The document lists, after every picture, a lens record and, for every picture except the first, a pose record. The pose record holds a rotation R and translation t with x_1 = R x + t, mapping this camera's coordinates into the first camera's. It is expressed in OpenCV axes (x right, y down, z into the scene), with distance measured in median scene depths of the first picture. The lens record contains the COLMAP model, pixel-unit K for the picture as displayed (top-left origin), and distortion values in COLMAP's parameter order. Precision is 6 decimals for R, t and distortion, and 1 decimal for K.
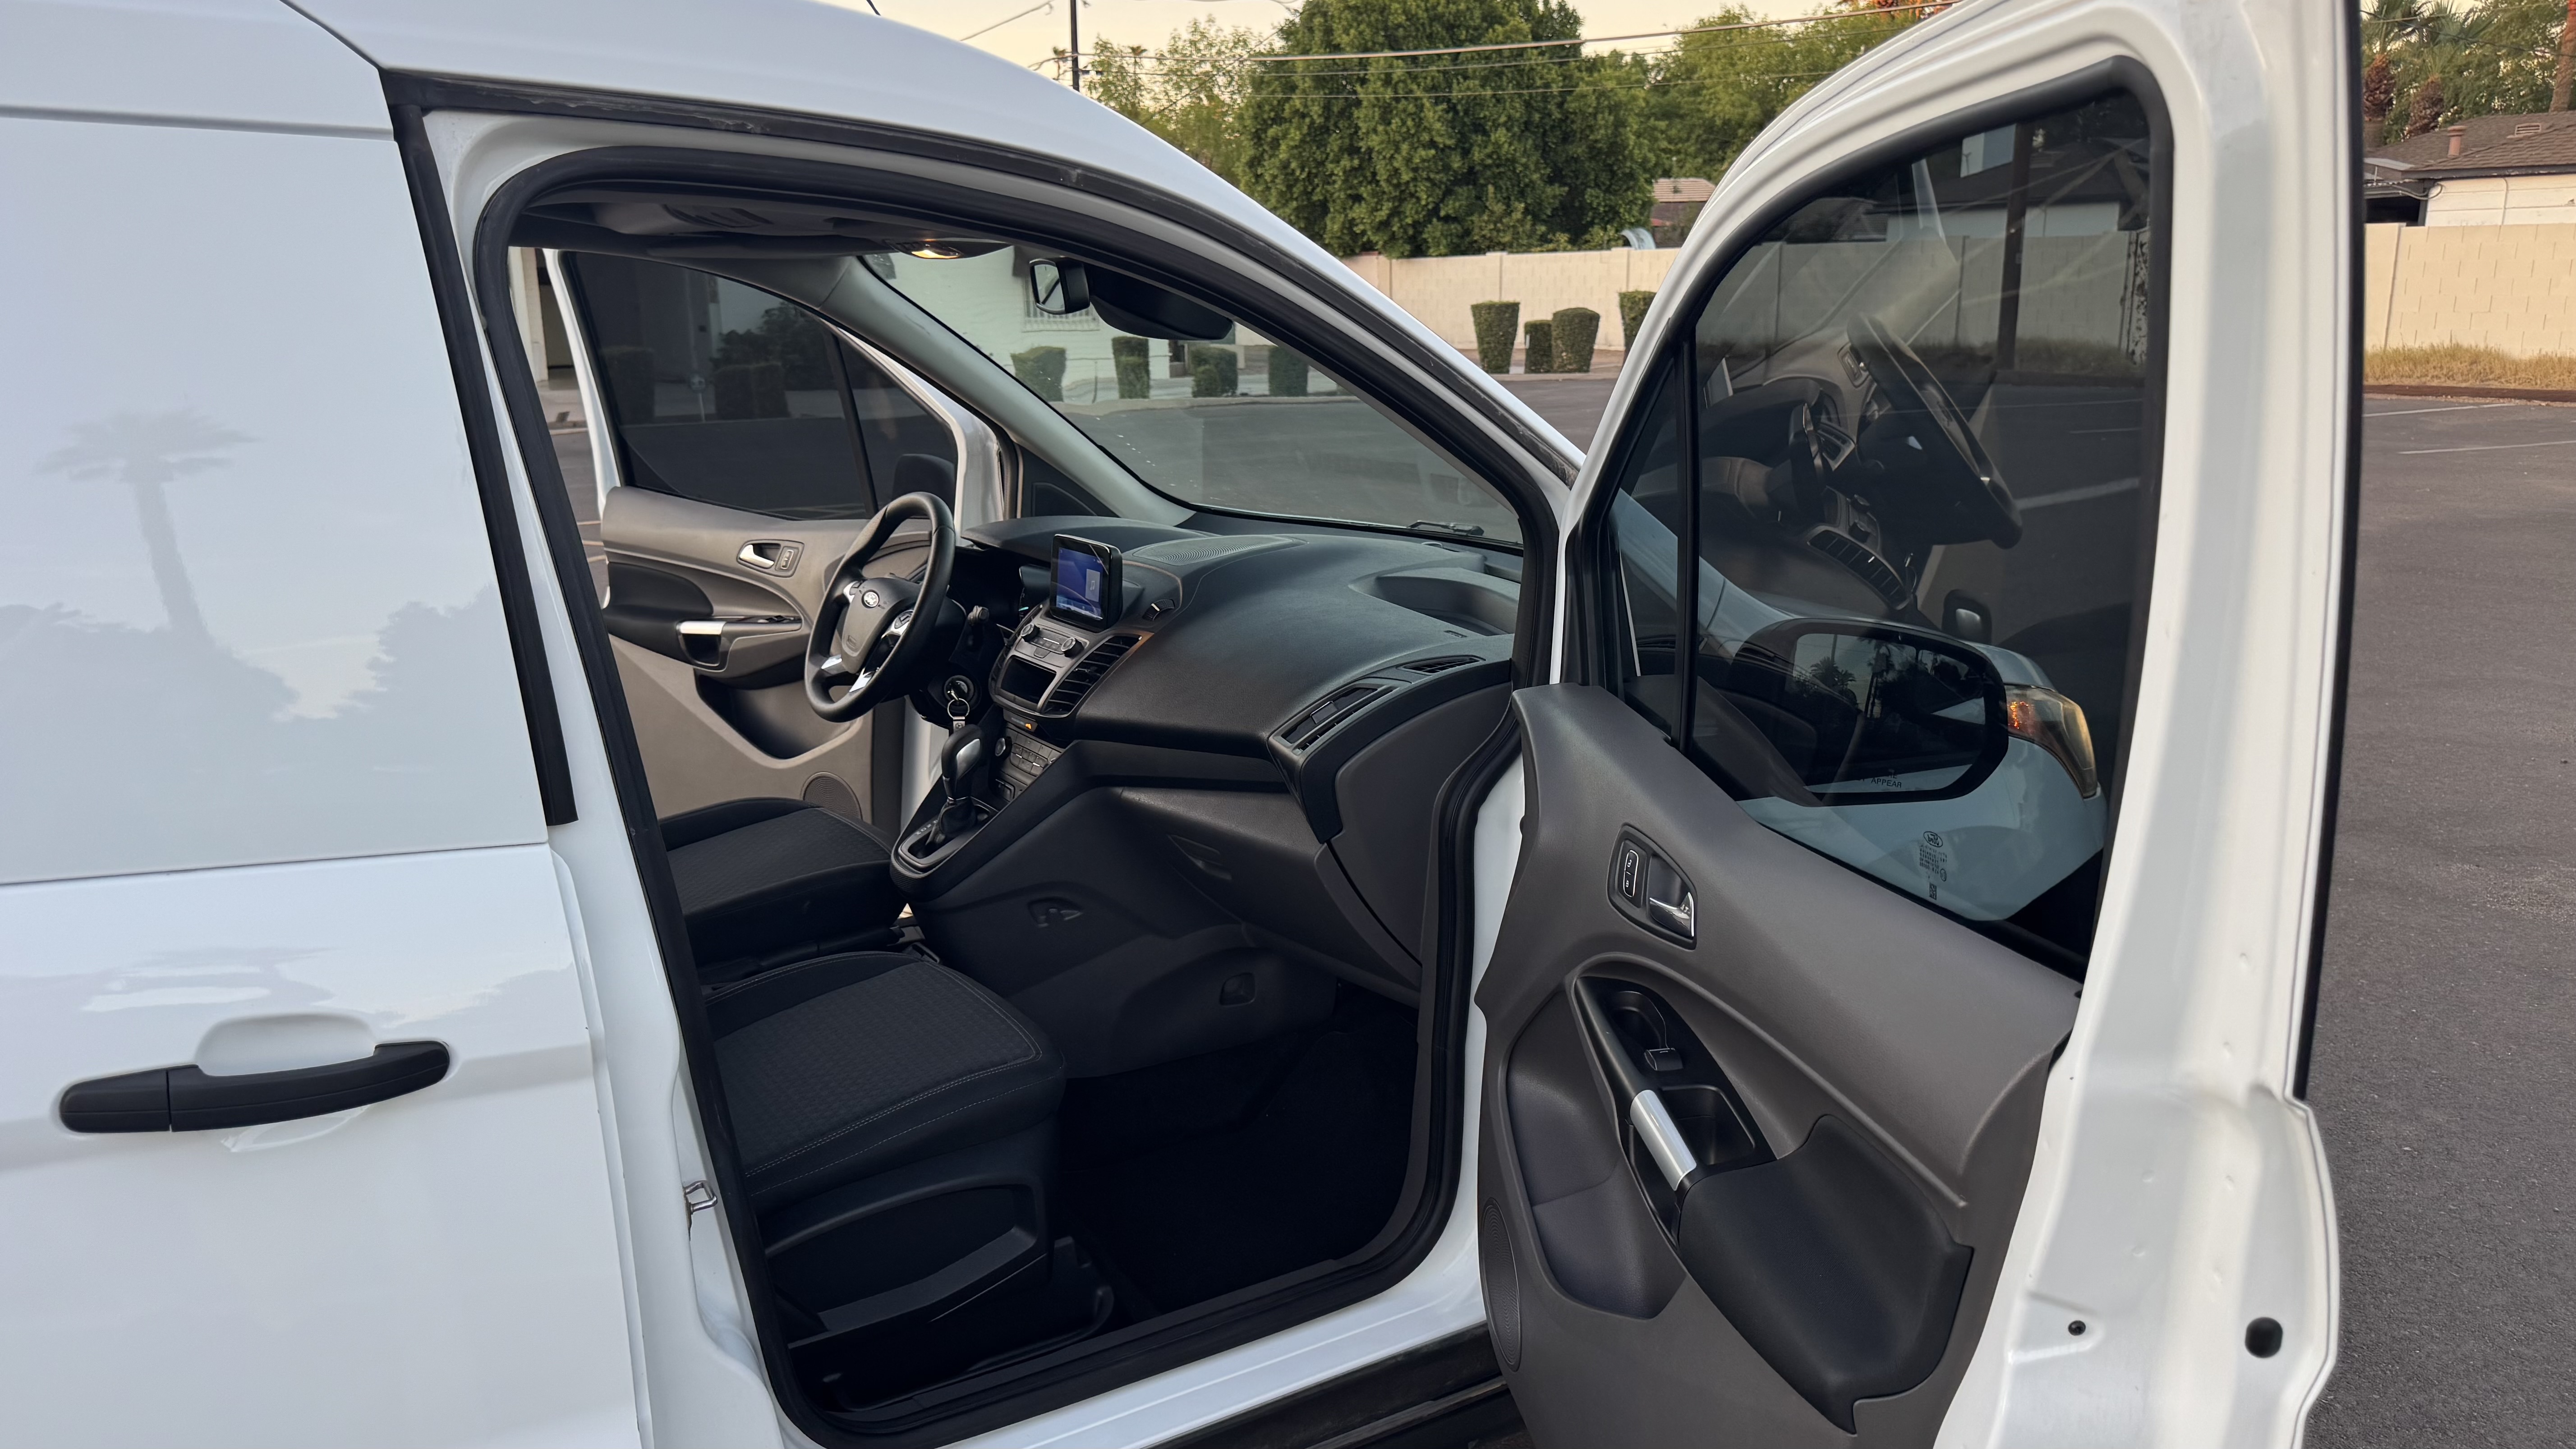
lens RADIAL K [[1804.3, 0, 1292.6], [0, 1804.3, 705.2], [0, 0, 1]] dist [0.062641, -0.091917]
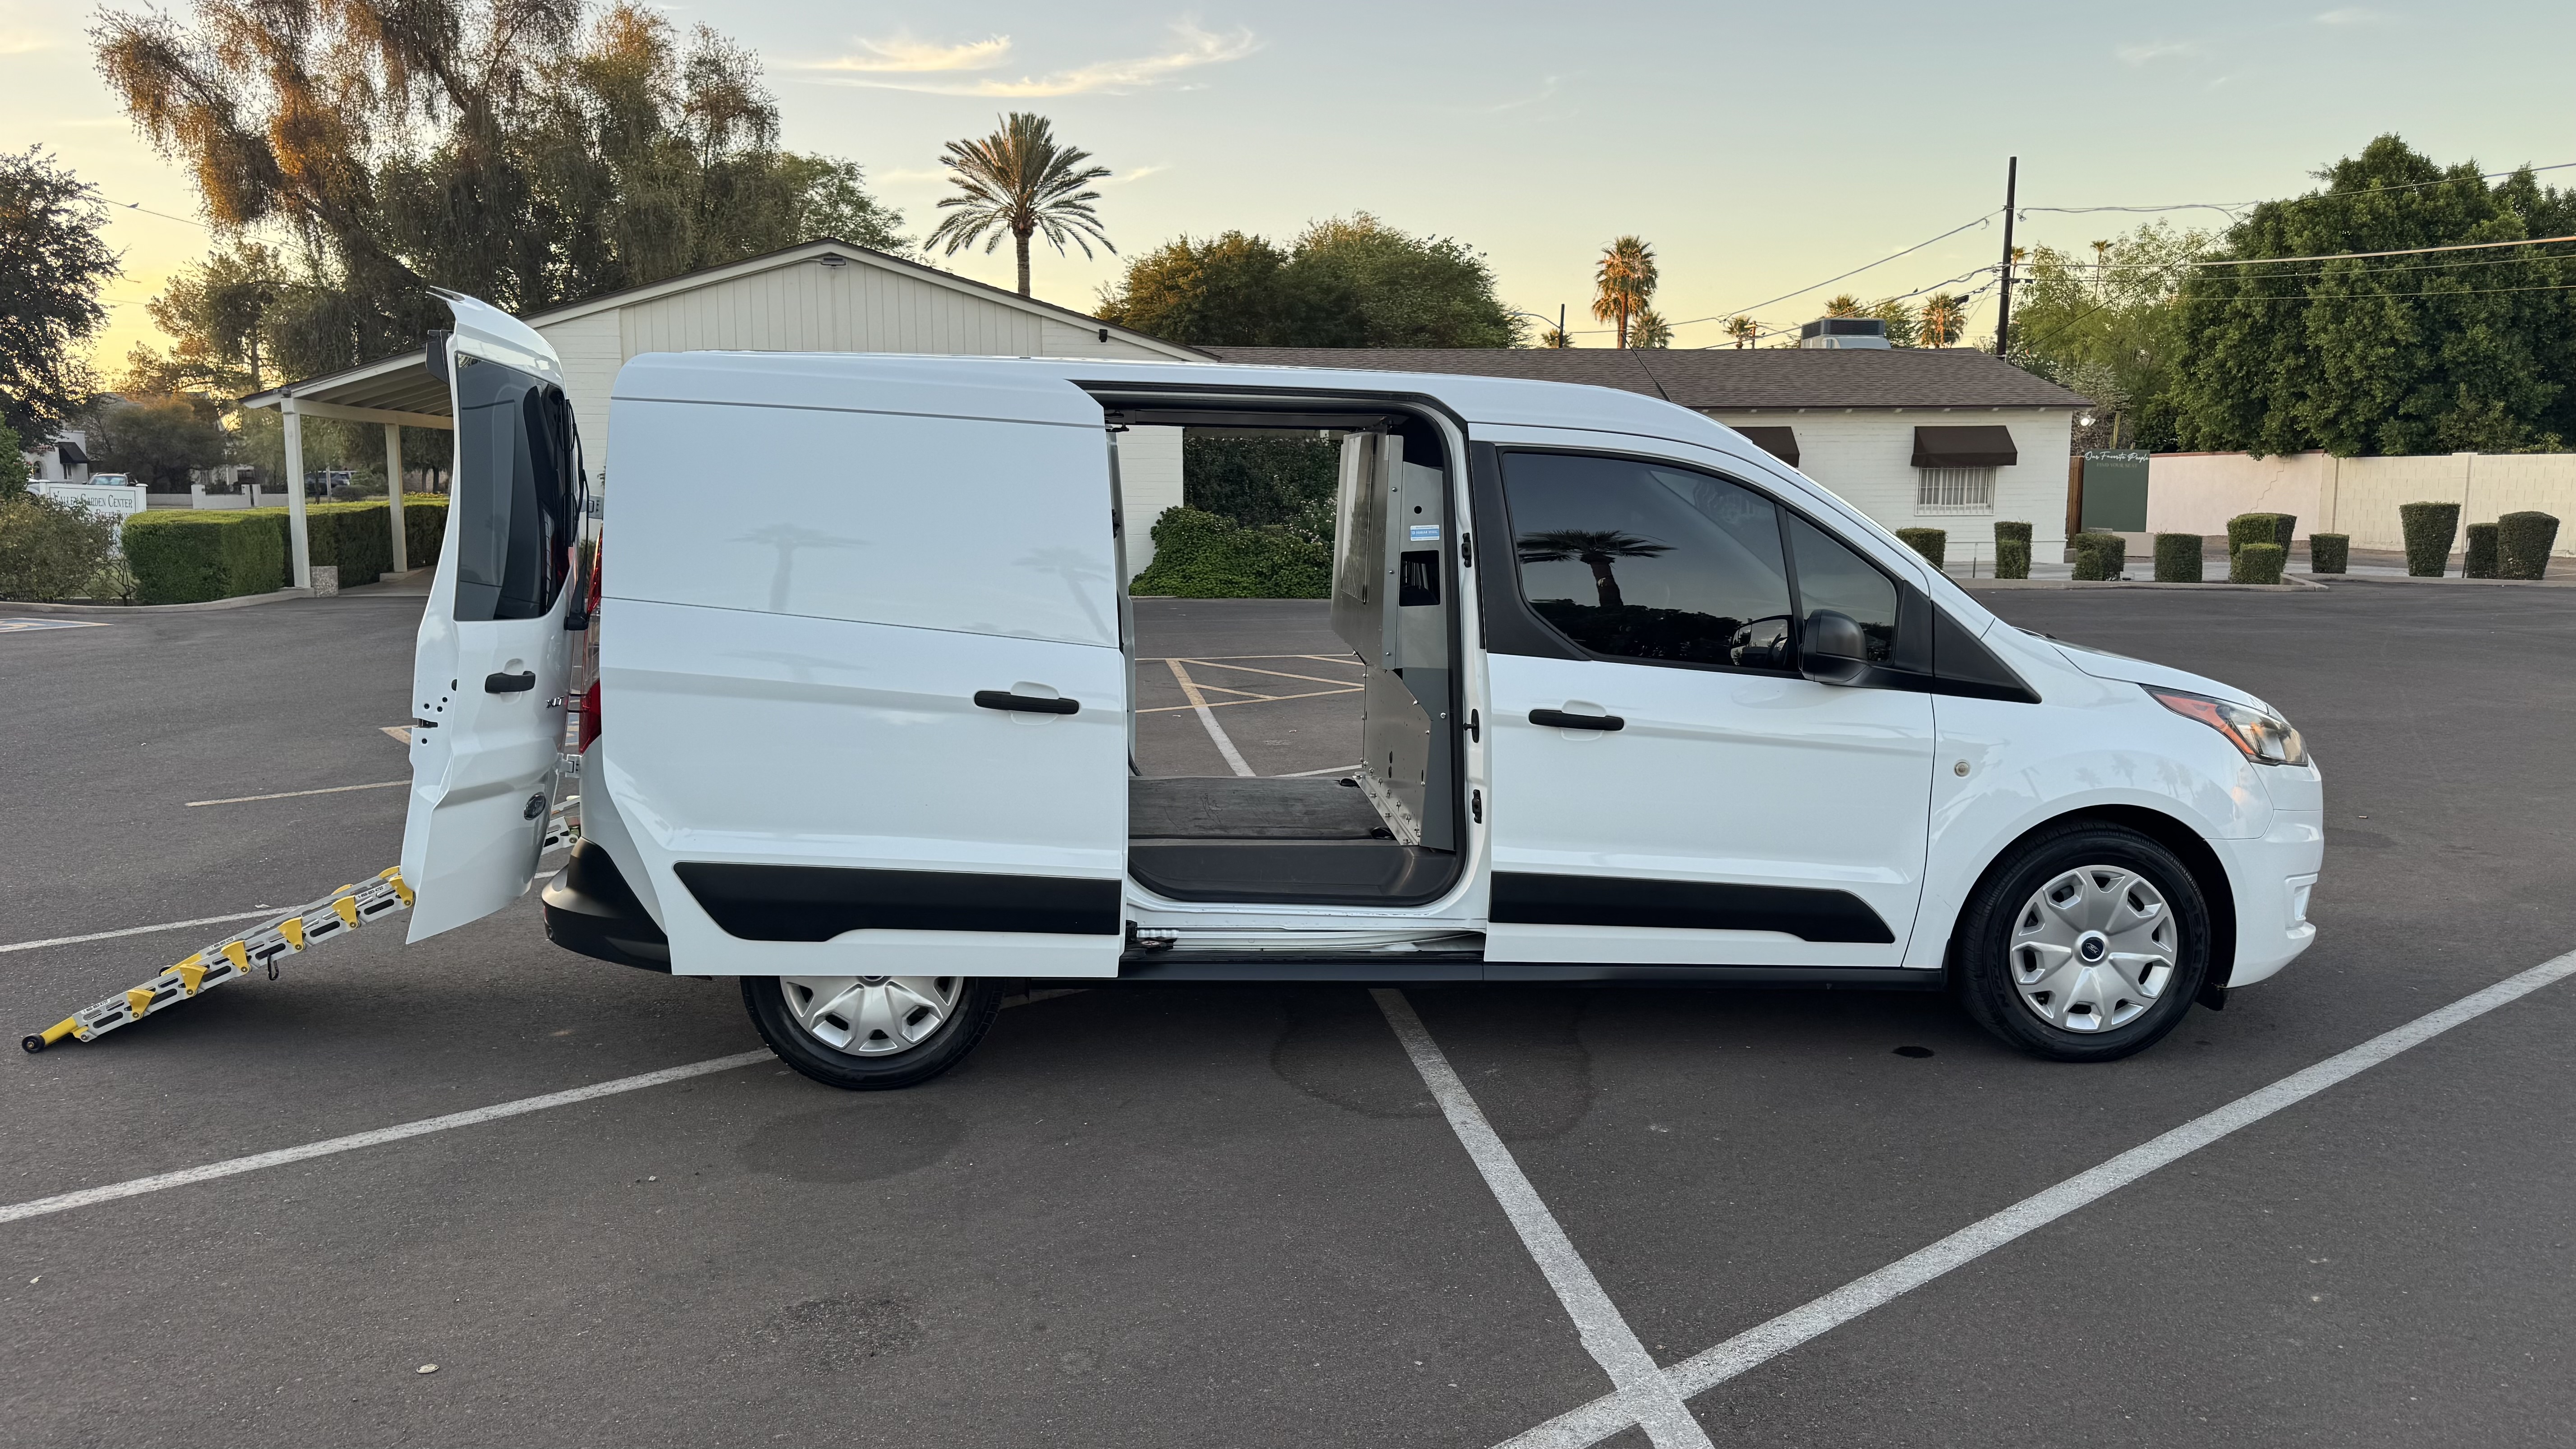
lens RADIAL K [[1804.3, 0, 1303.8], [0, 1804.3, 718.0], [0, 0, 1]] dist [0.062641, -0.091917]
pose [[0.882433, 0.083301, -0.463004, 0.030991], [-0.126137, 0.990056, -0.062276, 0.022015], [0.453212, 0.113356, 0.884166, -0.096361]]
